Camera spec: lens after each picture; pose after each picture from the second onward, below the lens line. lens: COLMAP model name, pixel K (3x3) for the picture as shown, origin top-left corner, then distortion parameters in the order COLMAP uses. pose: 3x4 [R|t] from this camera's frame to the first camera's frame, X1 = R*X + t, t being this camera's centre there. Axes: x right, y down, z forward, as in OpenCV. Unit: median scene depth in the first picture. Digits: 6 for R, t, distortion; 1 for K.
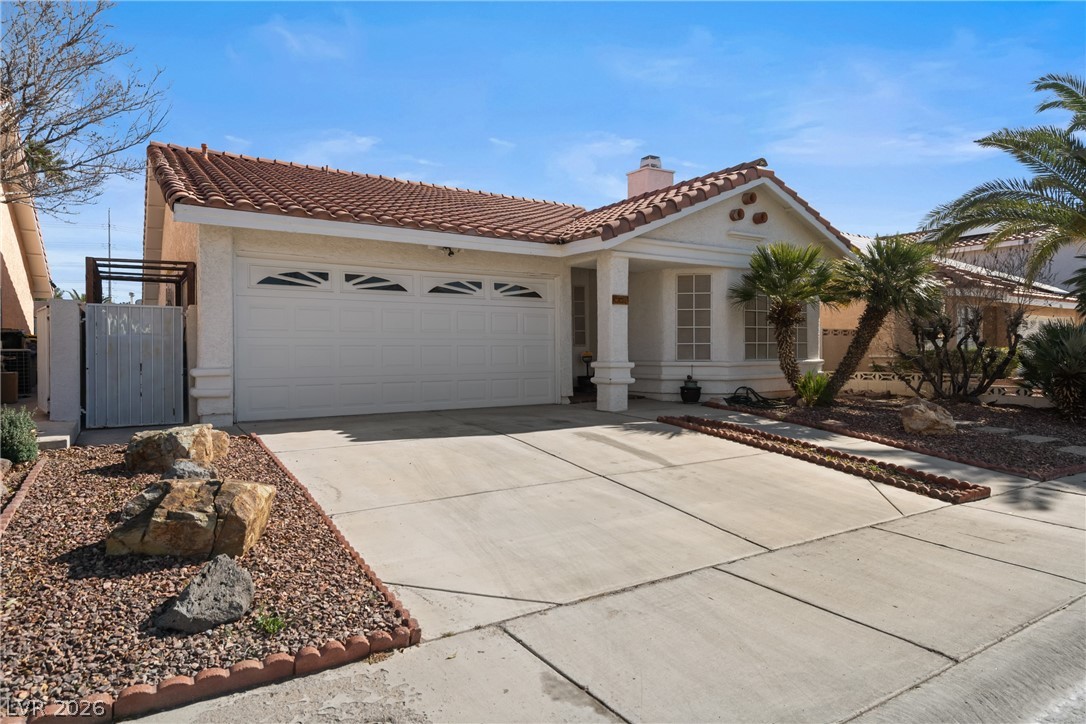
lens RADIAL K [[639.5, 0, 542.8], [0, 639.5, 357.9], [0, 0, 1]] dist [-0.007060, -0.000907]
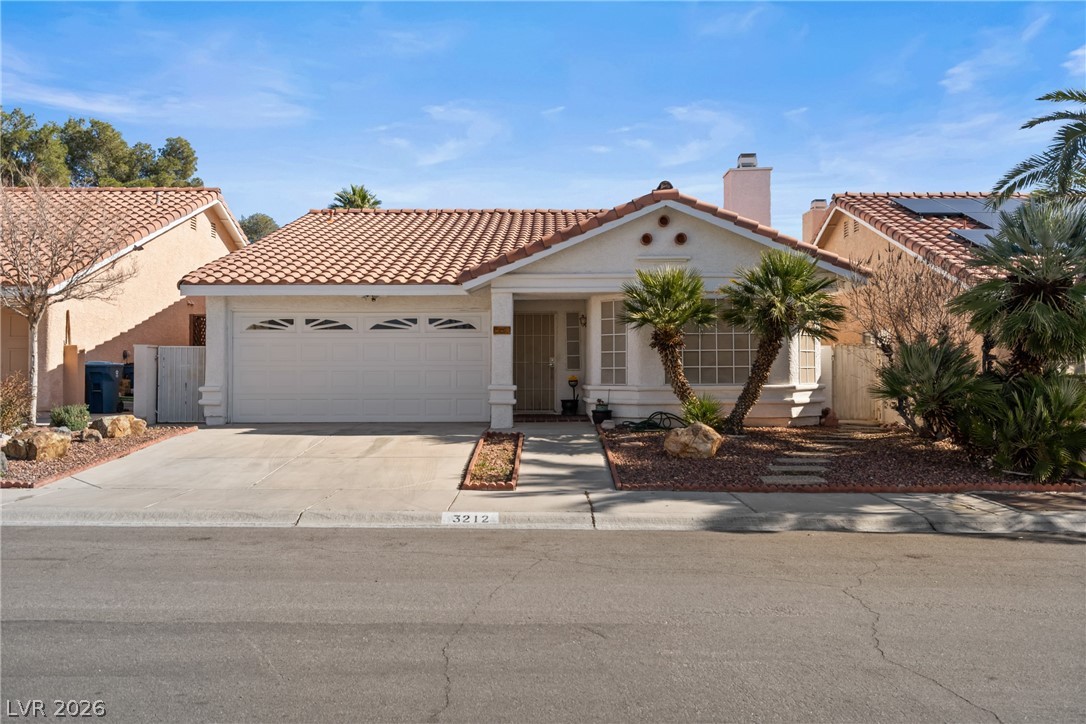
lens RADIAL K [[862.3, 0, 543.7], [0, 862.3, 364.3], [0, 0, 1]] dist [-0.000838, -0.000076]
pose [[0.829980, -0.006590, -0.557754, 1.014625], [-0.007485, 0.999709, -0.022950, 0.004551], [0.557743, 0.023223, 0.829689, -0.225722]]
